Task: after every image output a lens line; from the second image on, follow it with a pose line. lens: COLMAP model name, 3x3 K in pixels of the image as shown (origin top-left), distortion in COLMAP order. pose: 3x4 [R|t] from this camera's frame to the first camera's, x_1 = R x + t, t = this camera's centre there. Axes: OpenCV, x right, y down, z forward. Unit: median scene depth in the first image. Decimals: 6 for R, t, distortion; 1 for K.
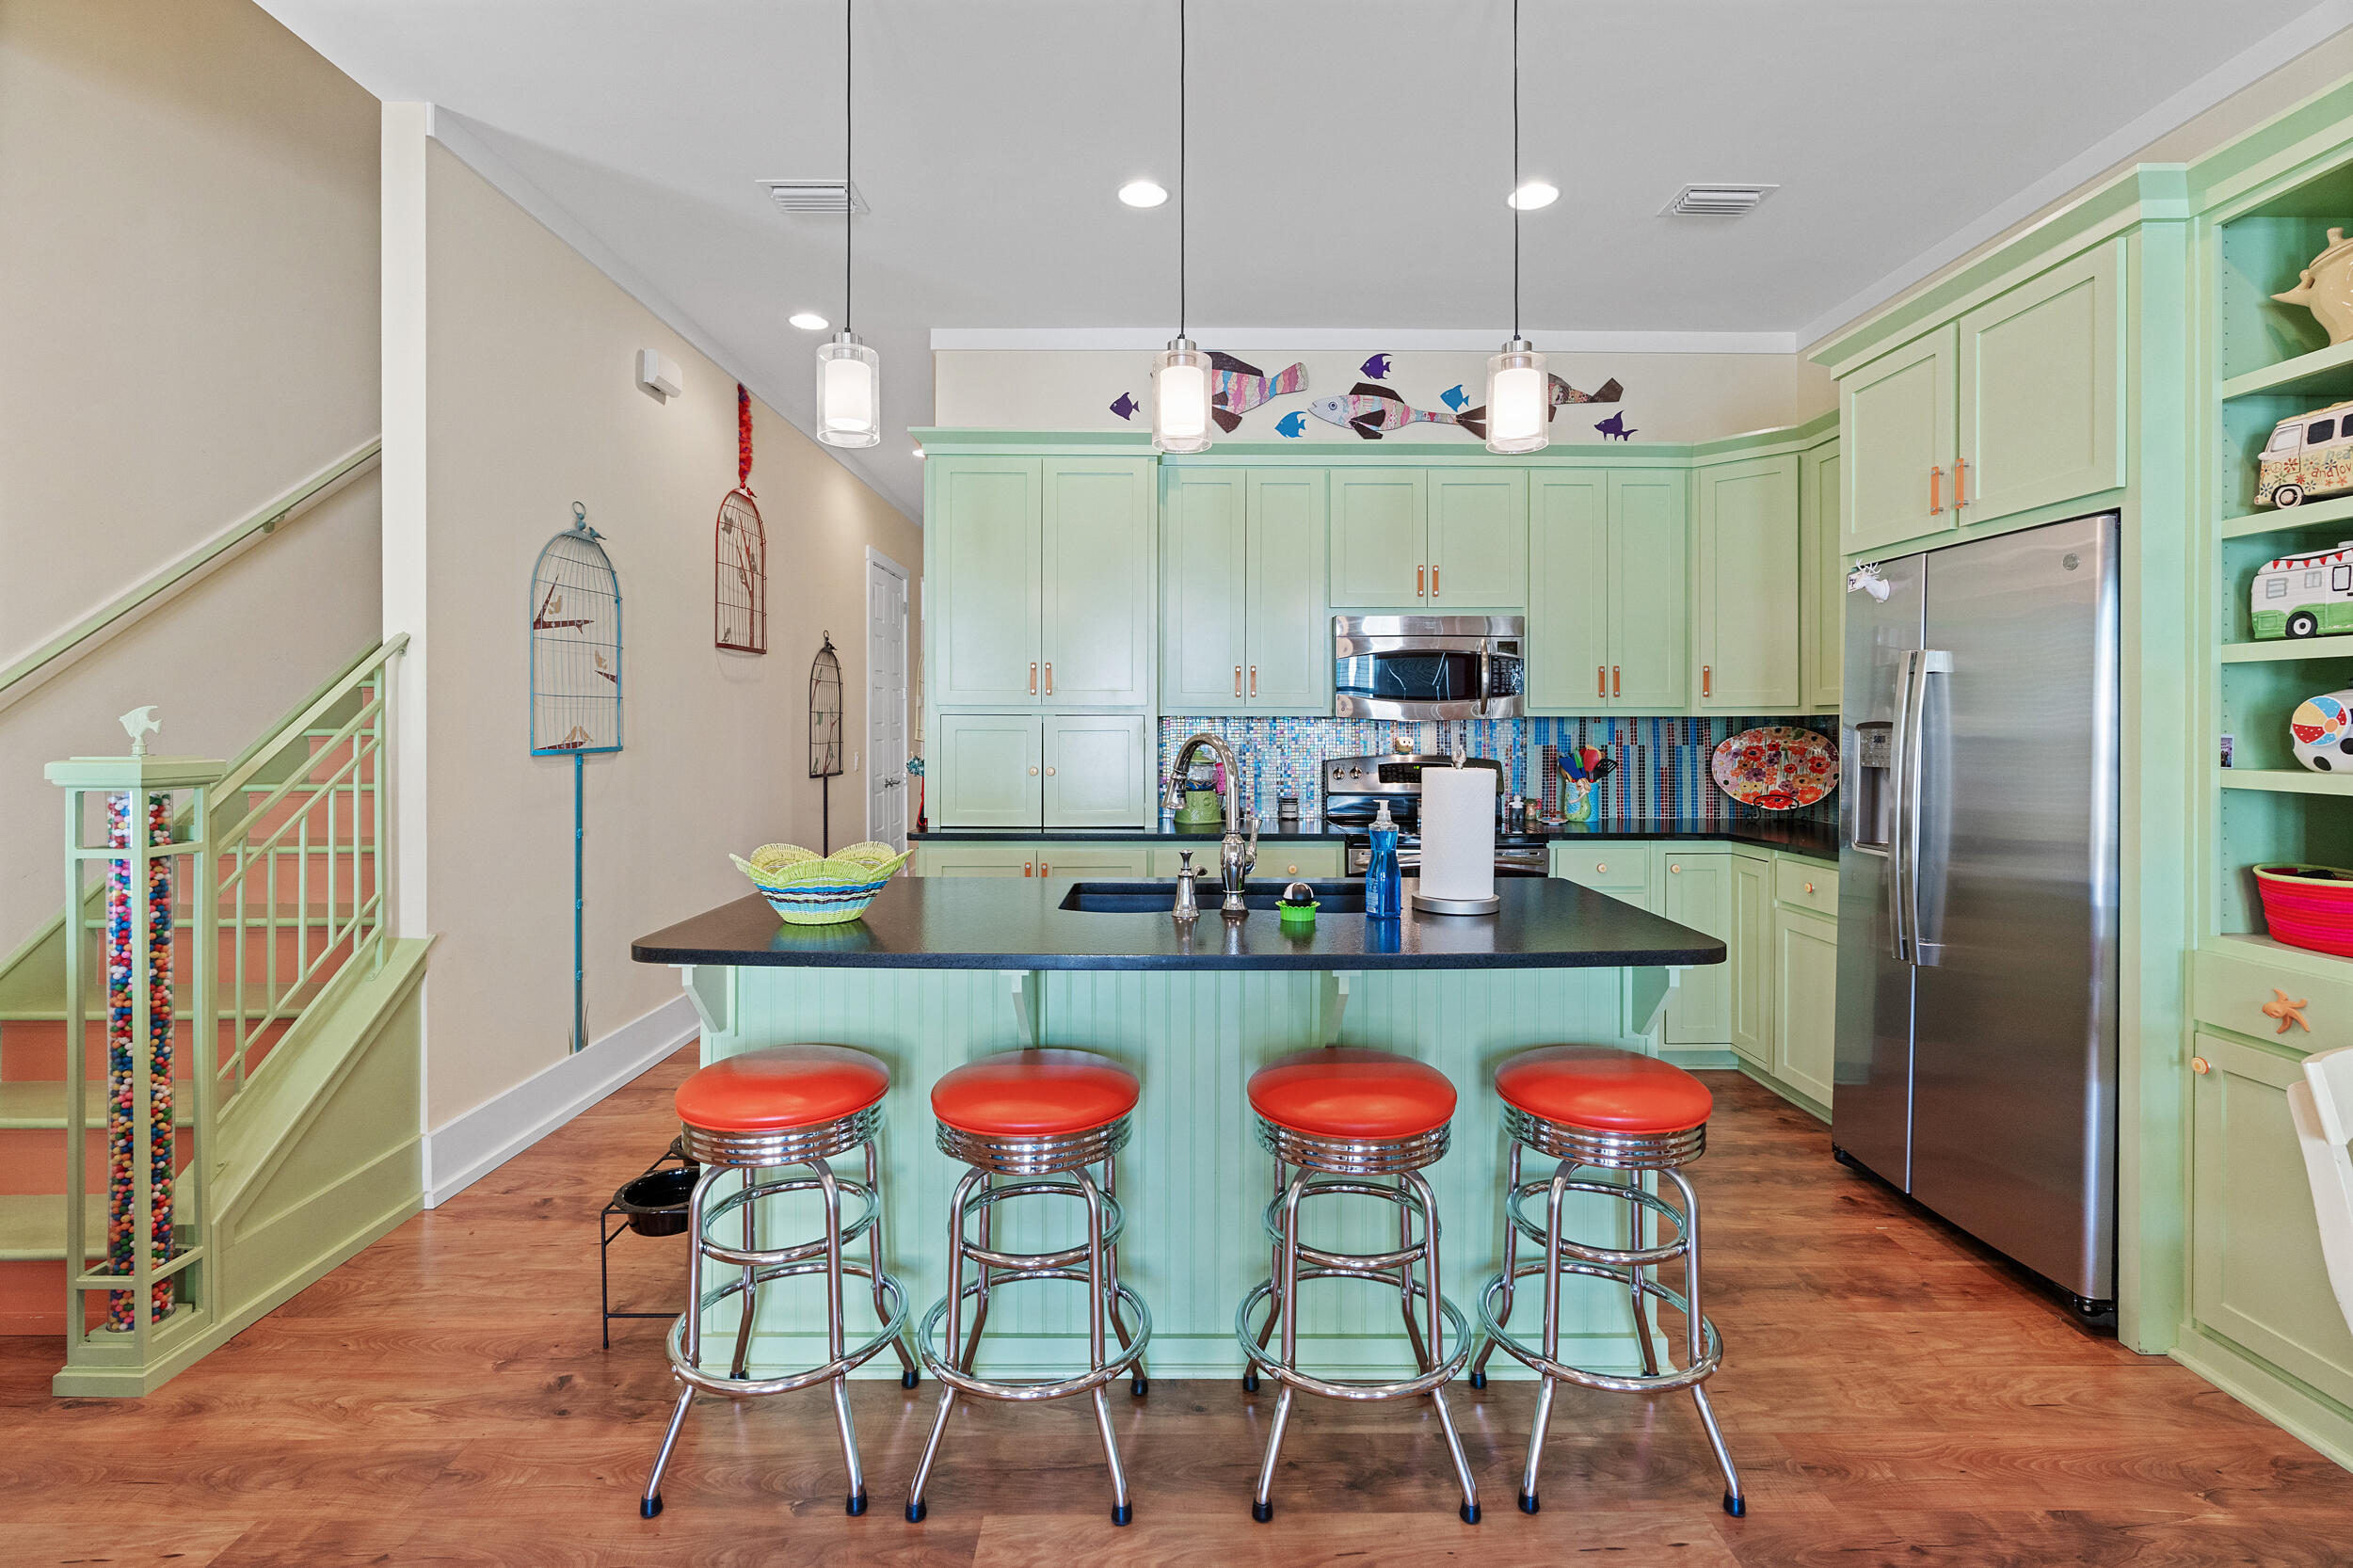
lens RADIAL K [[1079.8, 0, 1178.7], [0, 1079.8, 730.6], [0, 0, 1]] dist [-0.013243, 0.005412]
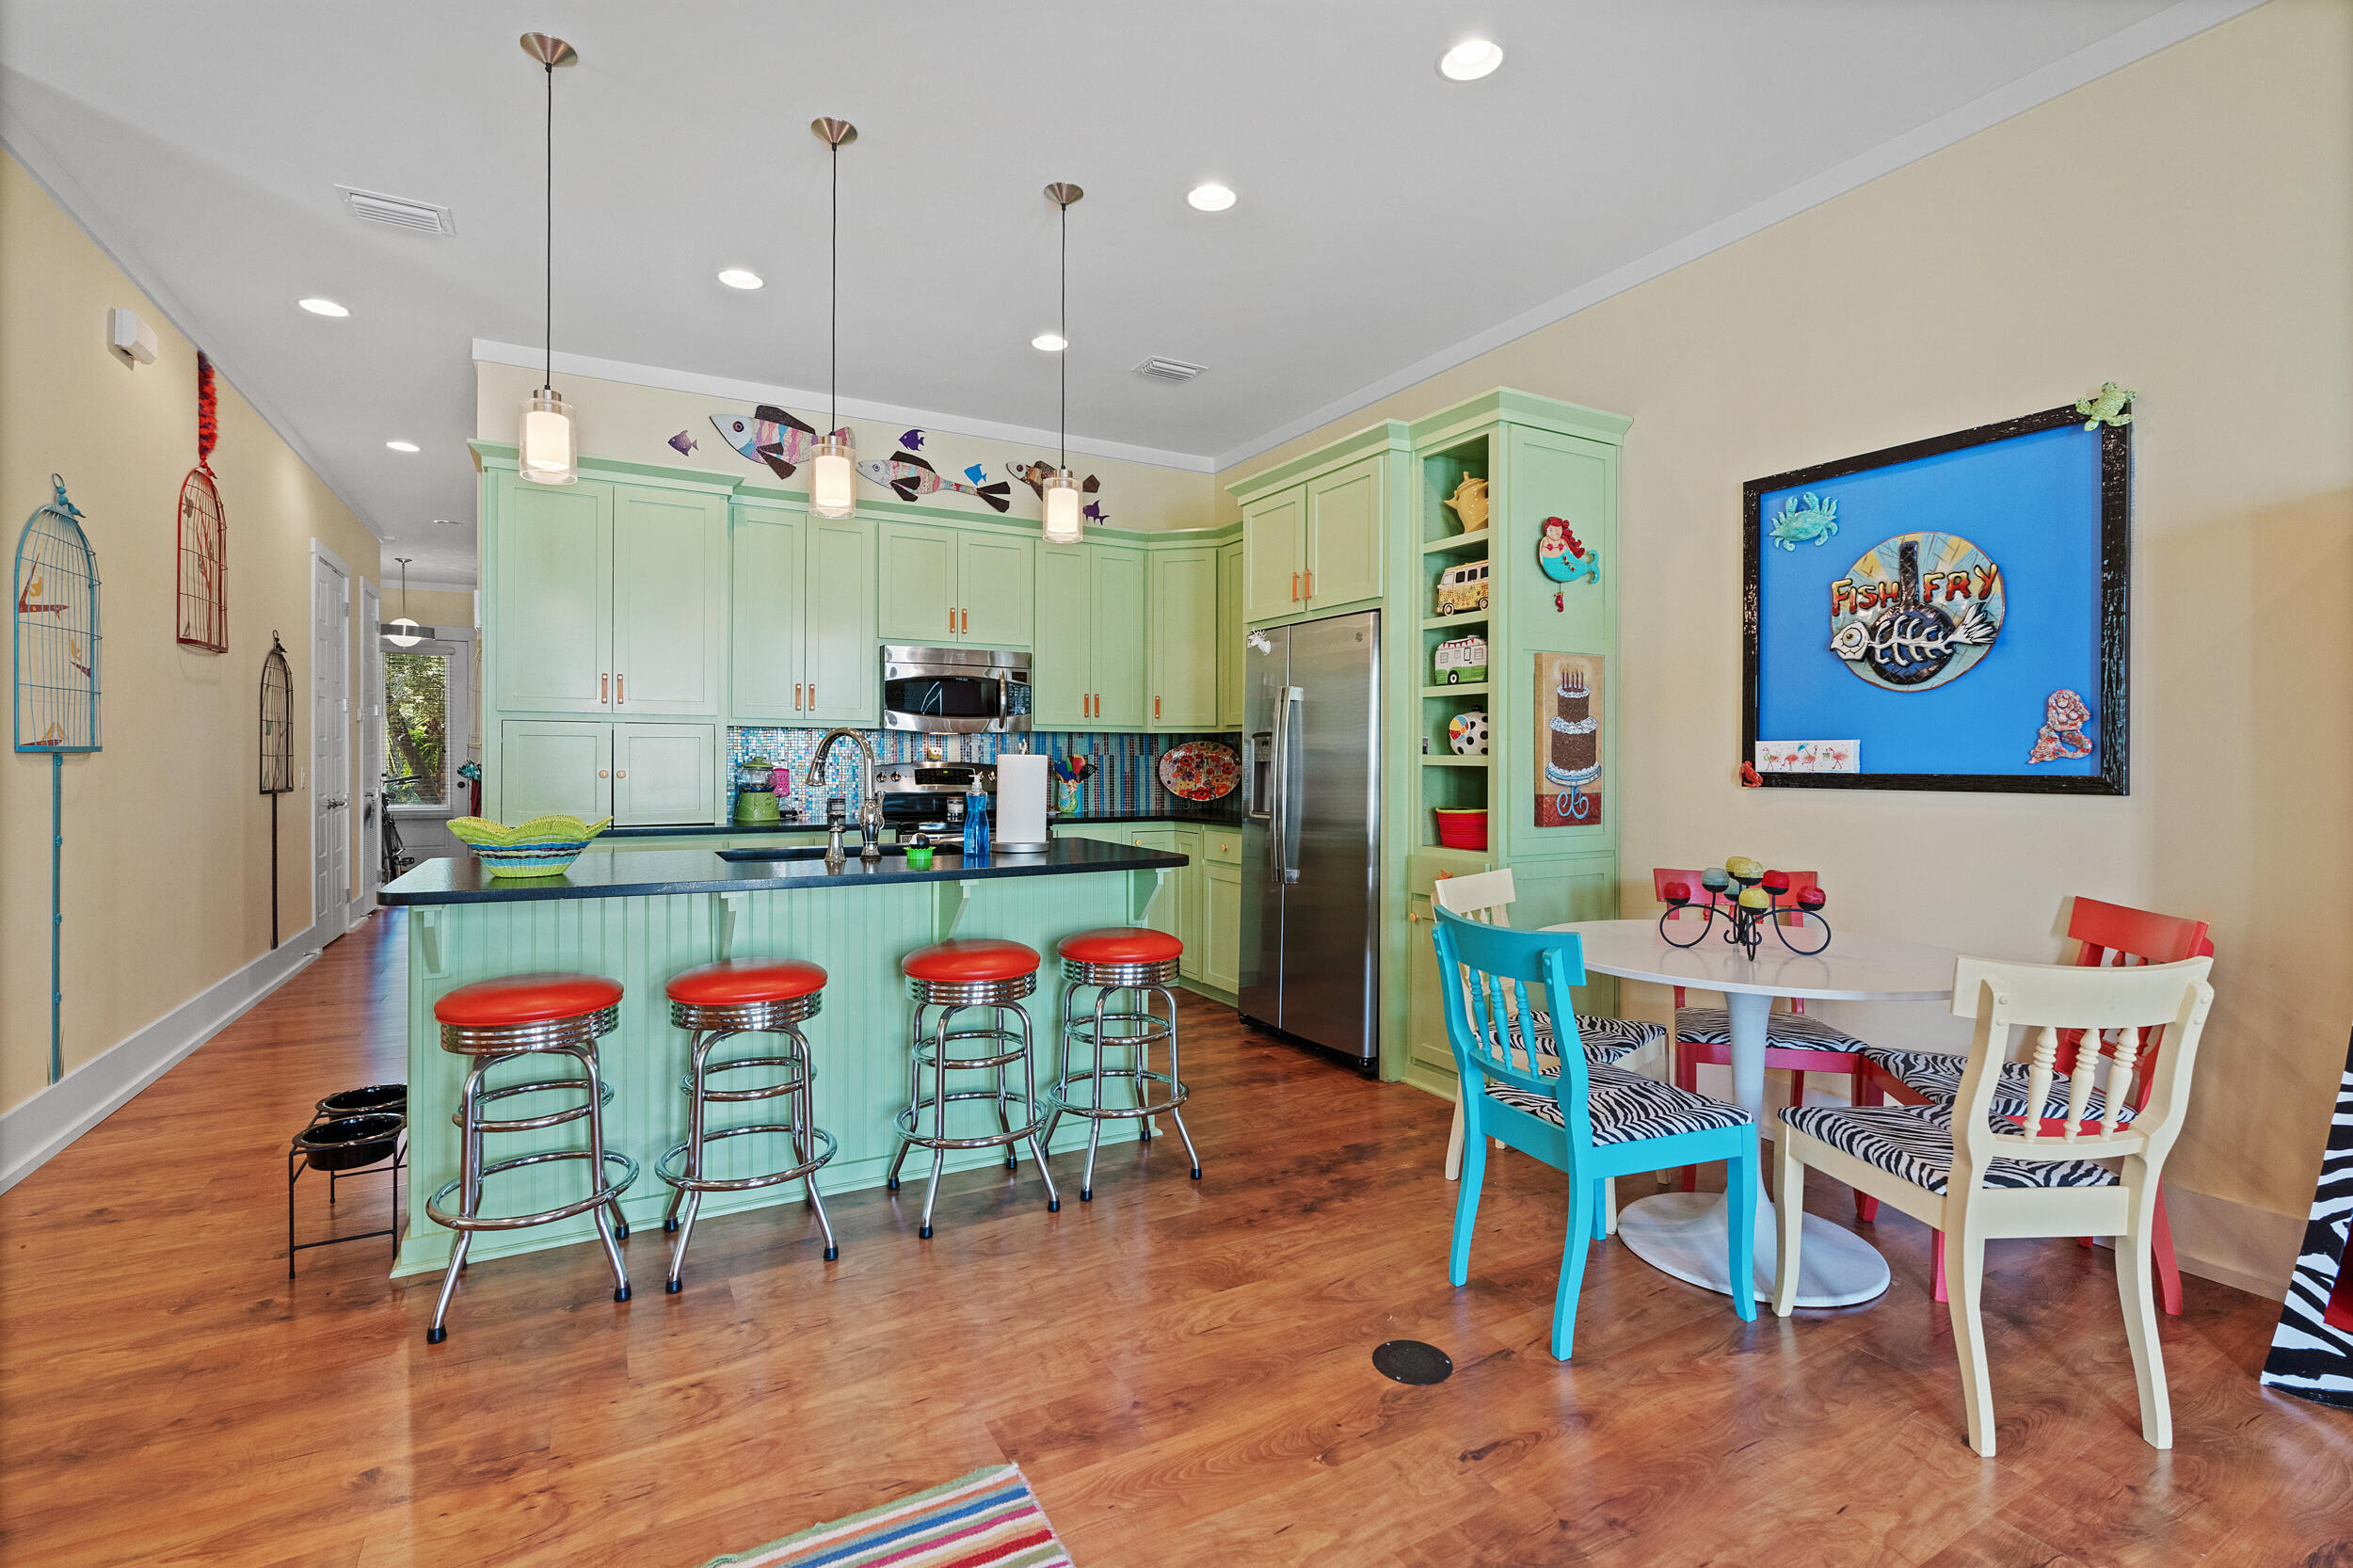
lens RADIAL K [[1062.7, 0, 1177.2], [0, 1062.7, 764.0], [0, 0, 1]] dist [-0.002863, 0.000424]
pose [[0.878513, 0.000150, 0.477718, -0.187135], [-0.001001, 0.999998, 0.001527, 0.034480], [-0.477717, -0.001820, 0.878512, -0.279911]]
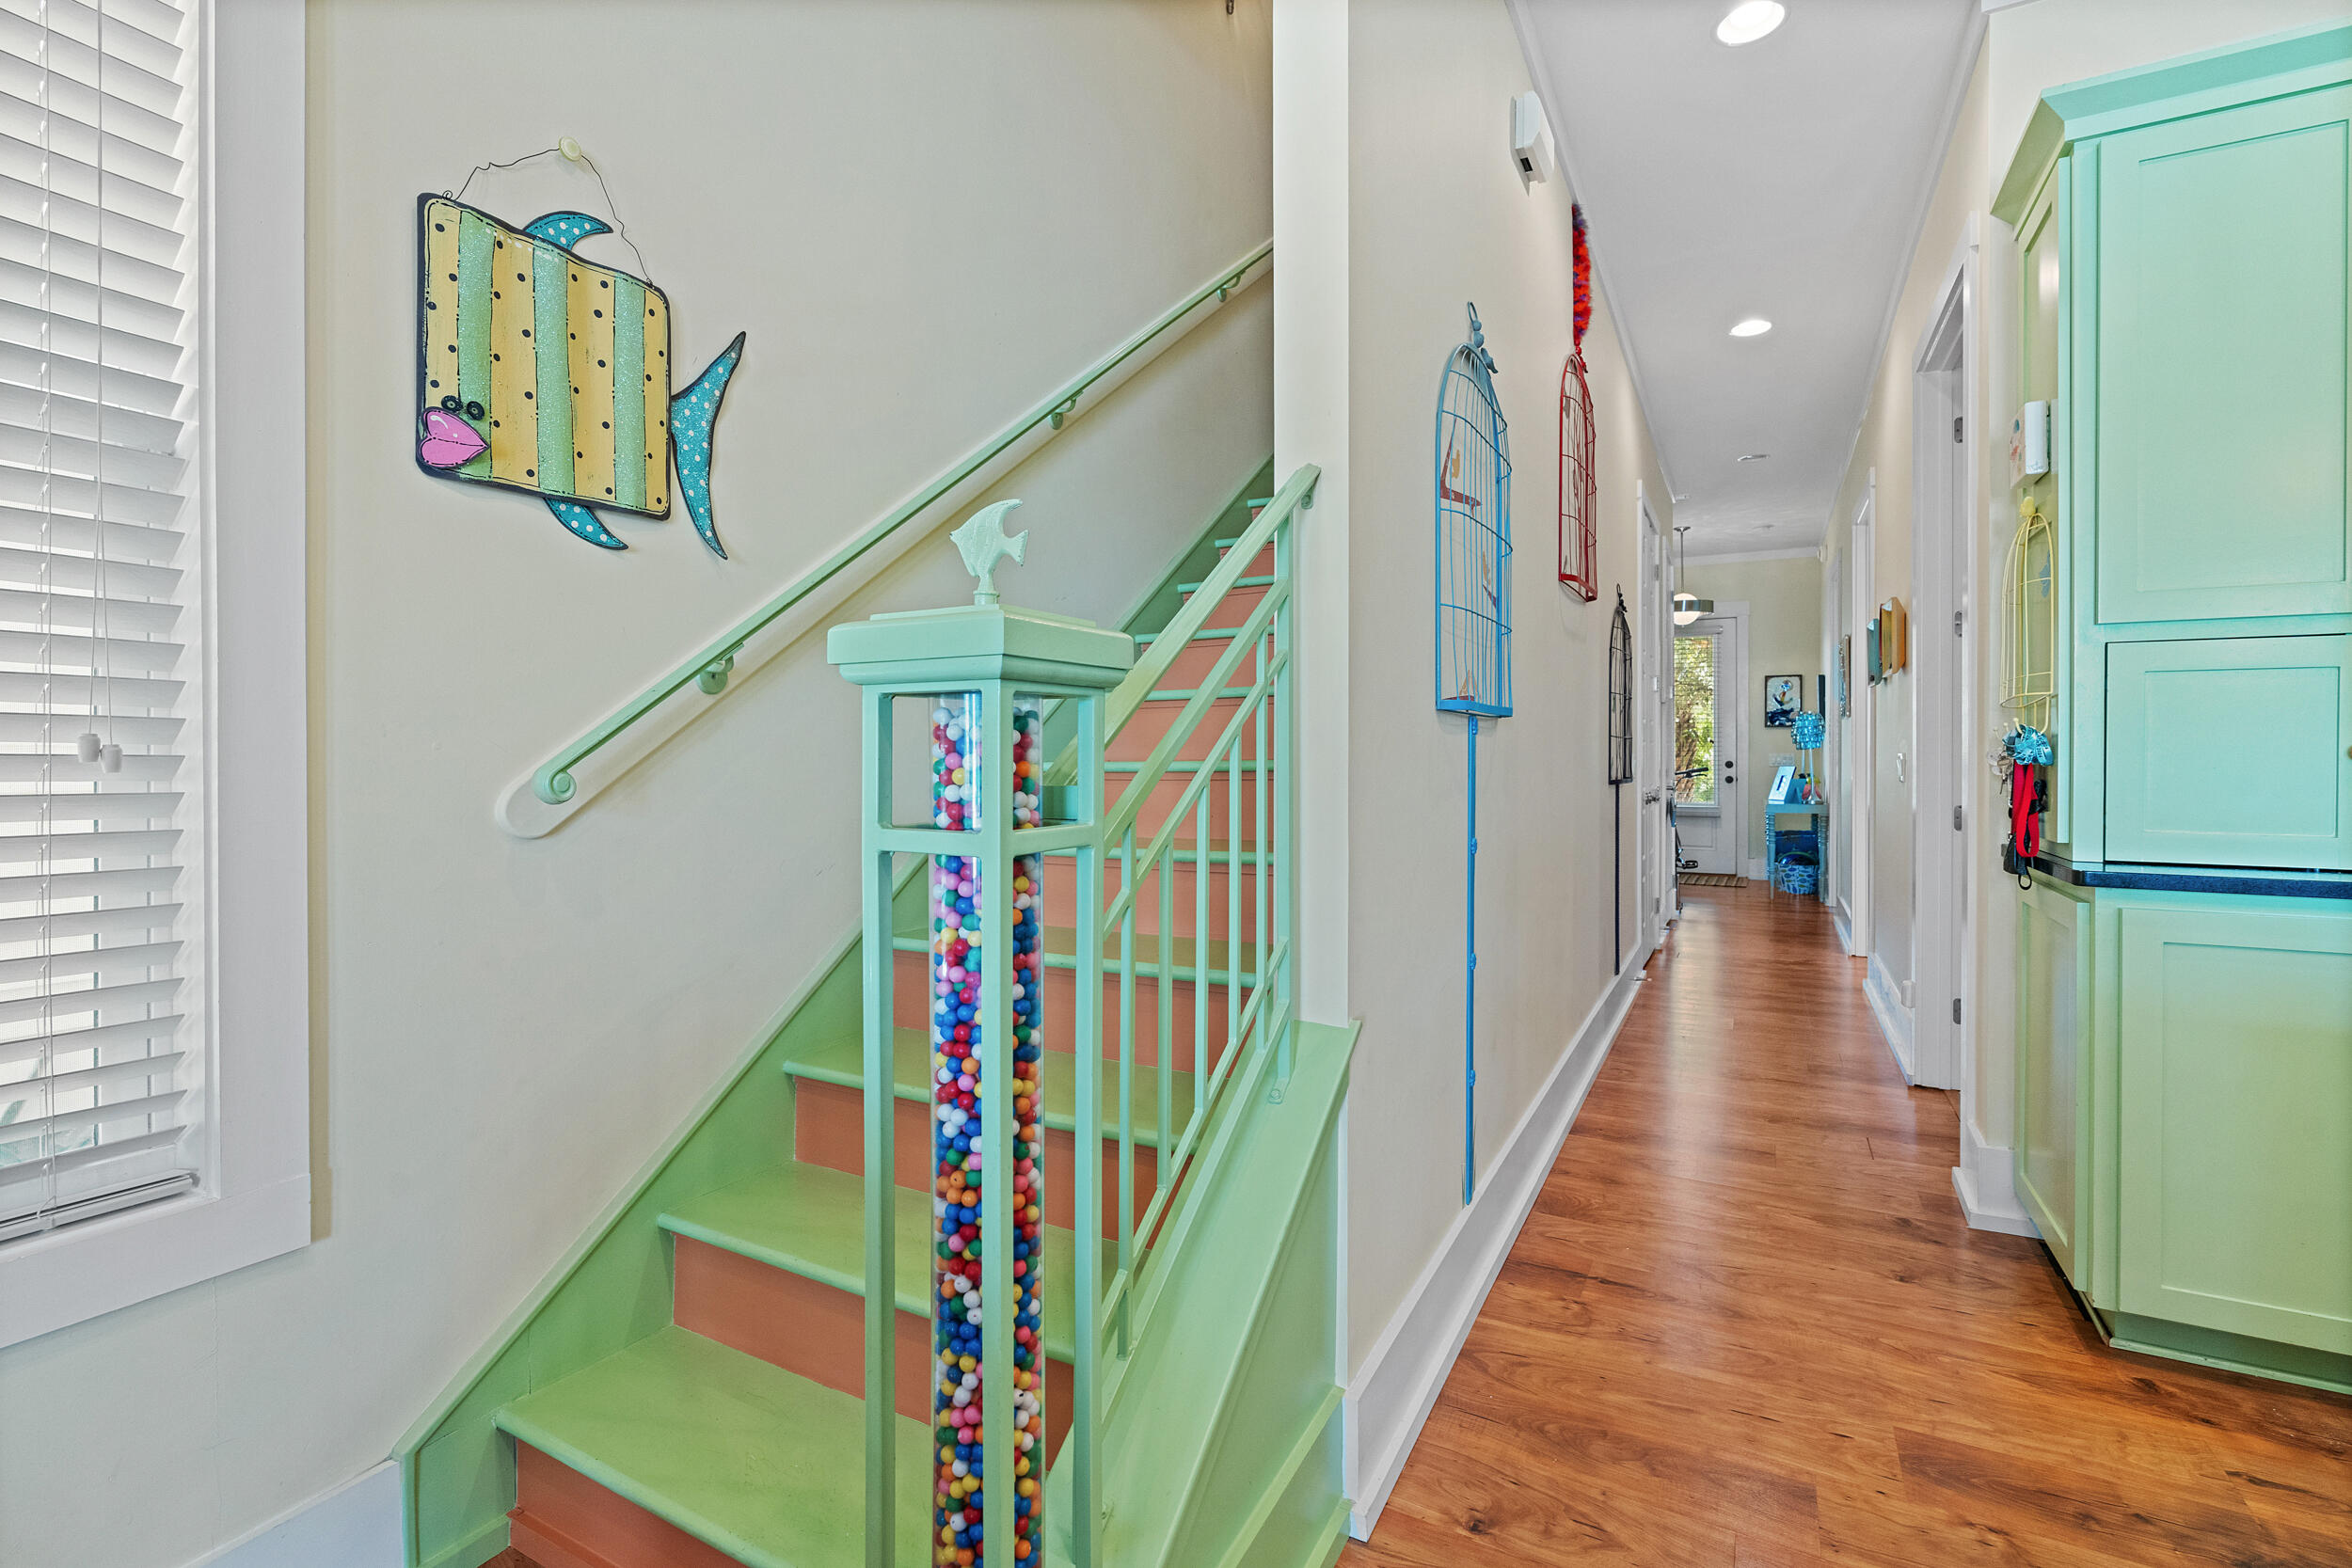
lens RADIAL K [[1062.2, 0, 1176.7], [0, 1062.2, 764.0], [0, 0, 1]] dist [-0.002863, 0.000424]
pose [[0.871299, 0.002412, -0.490747, -0.488352], [-0.000816, 0.999994, 0.003466, 0.056801], [0.490752, -0.002619, 0.871295, 0.468462]]
